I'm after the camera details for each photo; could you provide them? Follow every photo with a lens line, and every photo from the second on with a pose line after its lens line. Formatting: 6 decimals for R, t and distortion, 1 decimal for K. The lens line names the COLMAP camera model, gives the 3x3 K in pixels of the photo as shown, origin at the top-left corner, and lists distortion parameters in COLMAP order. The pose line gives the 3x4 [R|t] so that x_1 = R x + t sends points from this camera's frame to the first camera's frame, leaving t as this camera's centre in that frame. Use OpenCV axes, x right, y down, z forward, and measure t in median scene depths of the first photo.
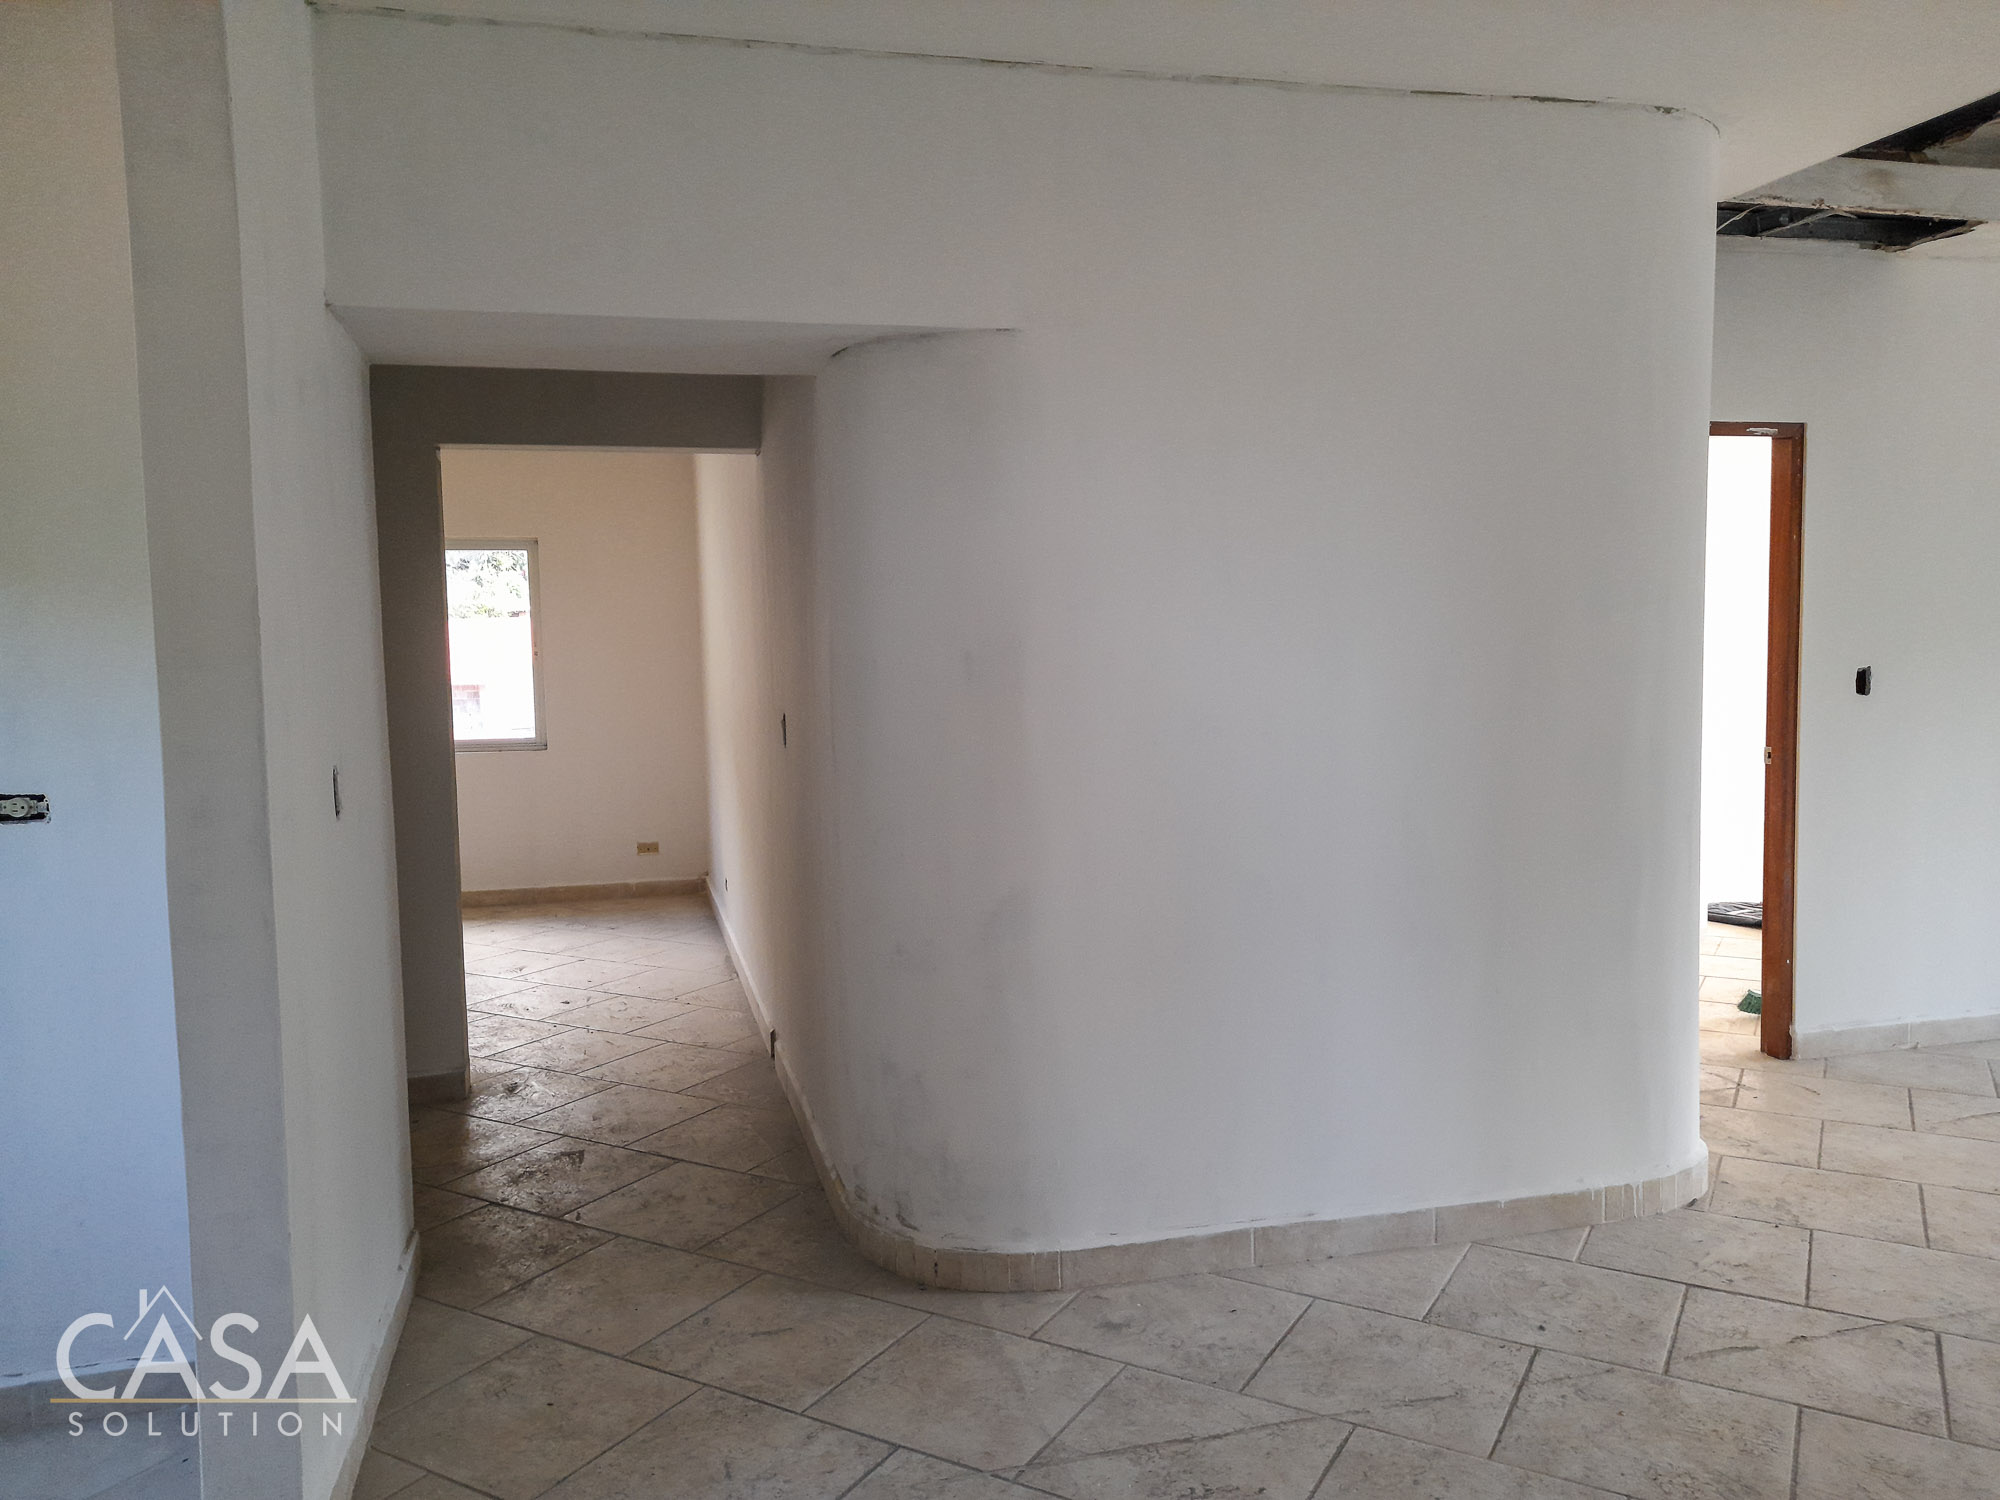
lens RADIAL K [[1448.8, 0, 1001.0], [0, 1448.8, 743.4], [0, 0, 1]] dist [0.032965, -0.039685]
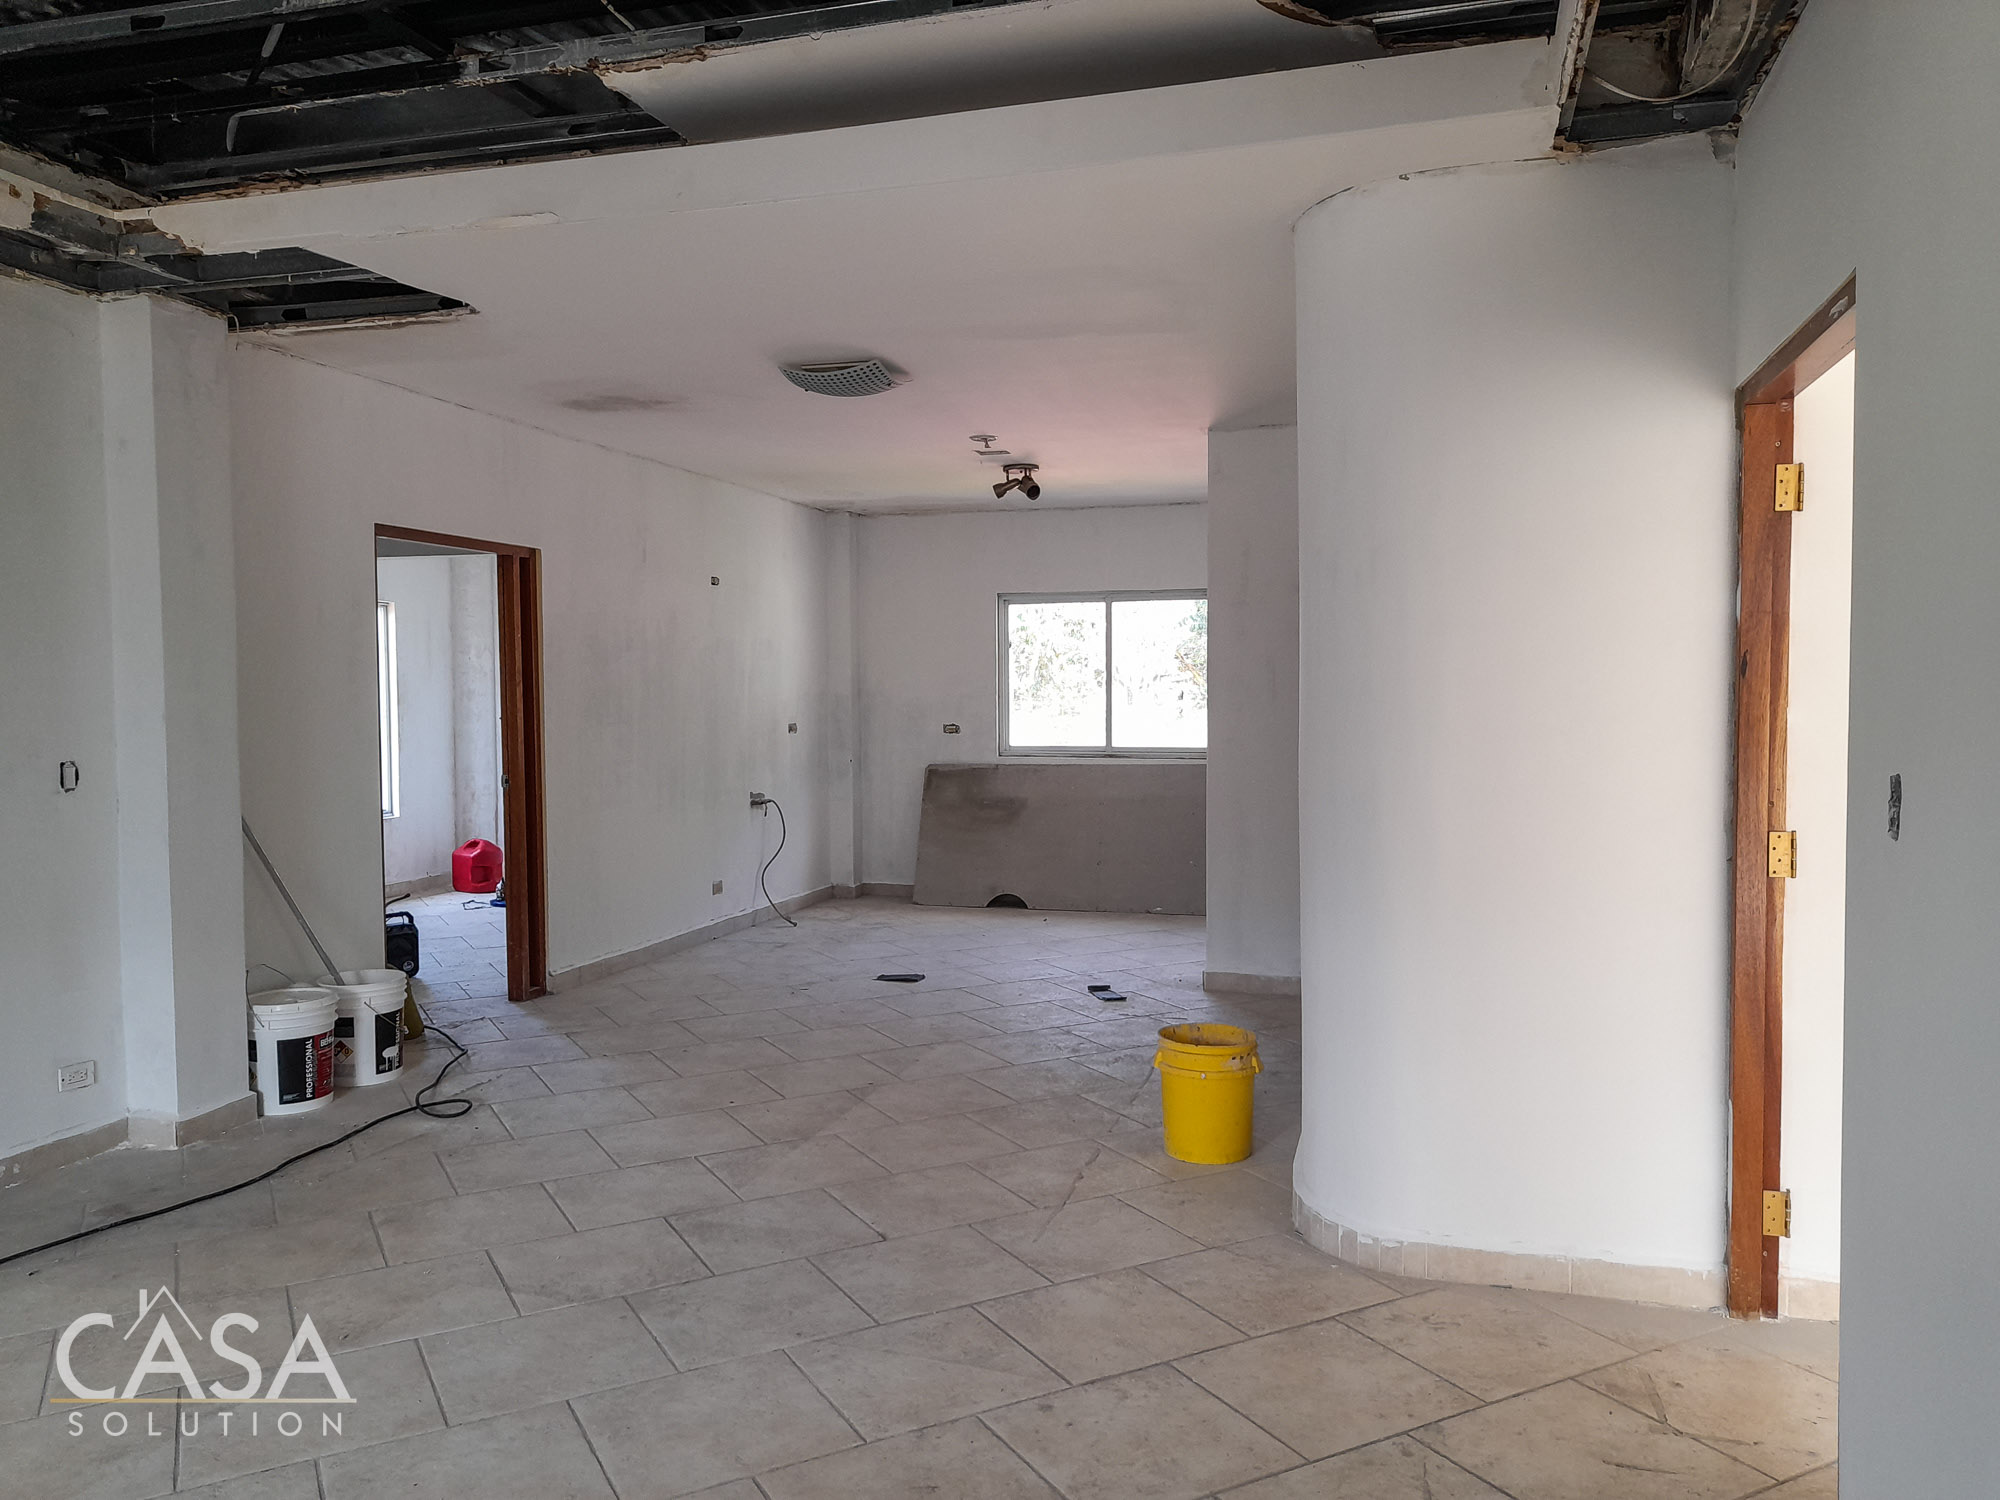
lens RADIAL K [[1448.8, 0, 988.4], [0, 1448.8, 757.2], [0, 0, 1]] dist [0.032965, -0.039685]
pose [[-0.515668, 0.061540, -0.854575, 1.620290], [-0.042770, 0.994325, 0.097413, -0.129245], [0.855720, 0.086783, -0.510110, 1.457948]]
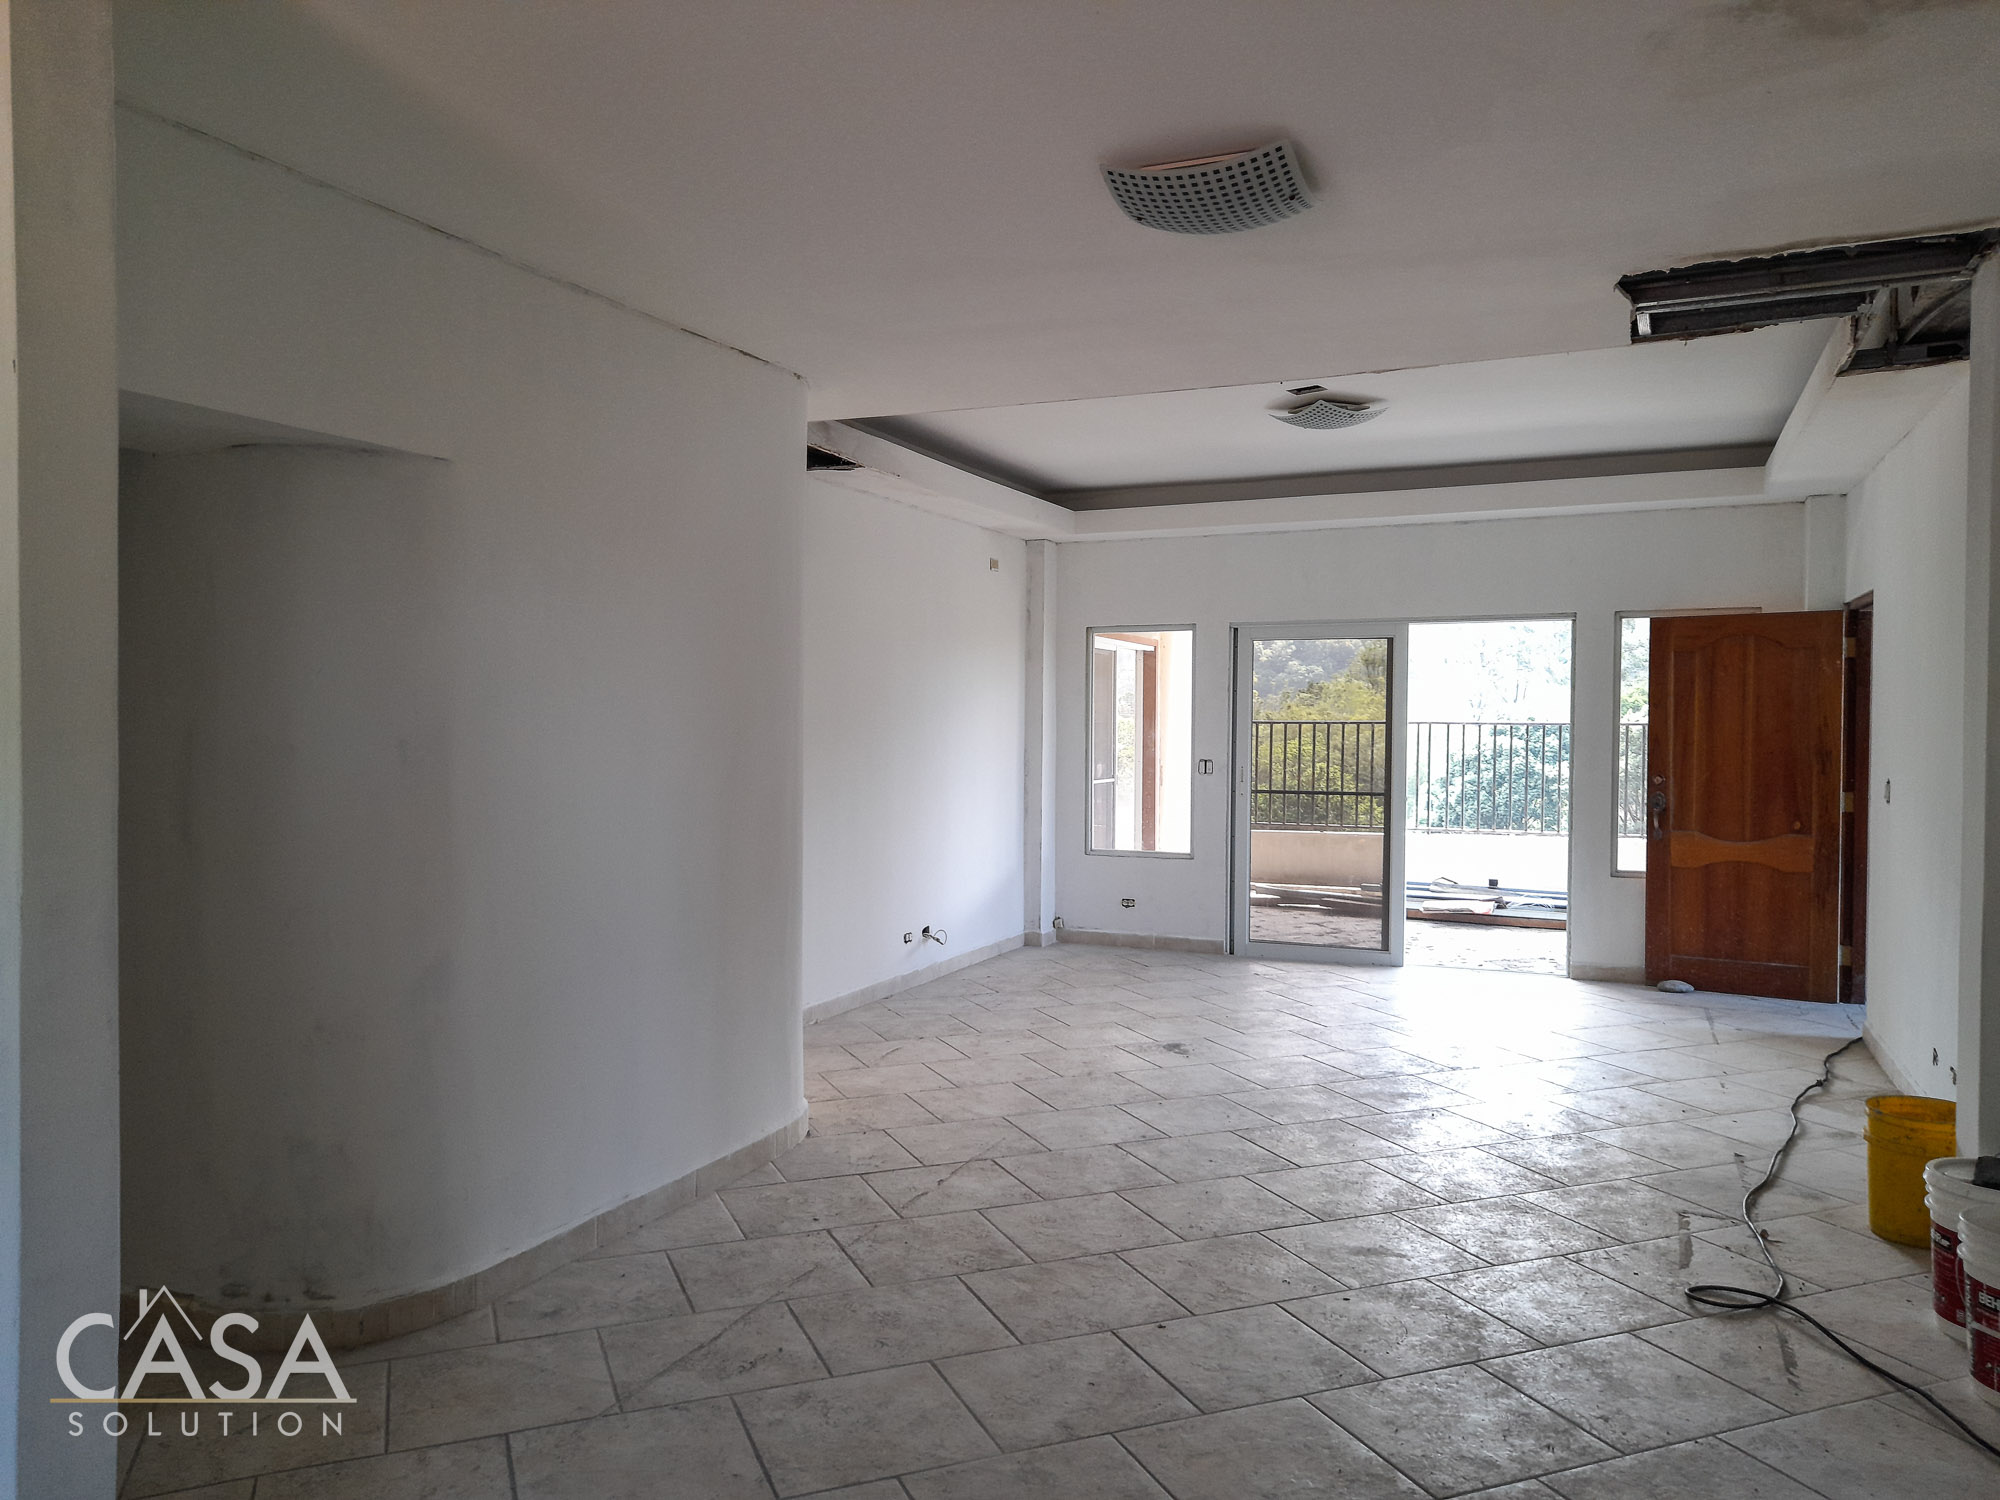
lens RADIAL K [[1448.8, 0, 997.4], [0, 1448.8, 734.8], [0, 0, 1]] dist [0.032965, -0.039685]
pose [[0.609547, 0.012984, 0.792643, -0.596599], [0.041104, 0.998003, -0.047957, 0.004550], [-0.791683, 0.061812, 0.607797, -0.027539]]
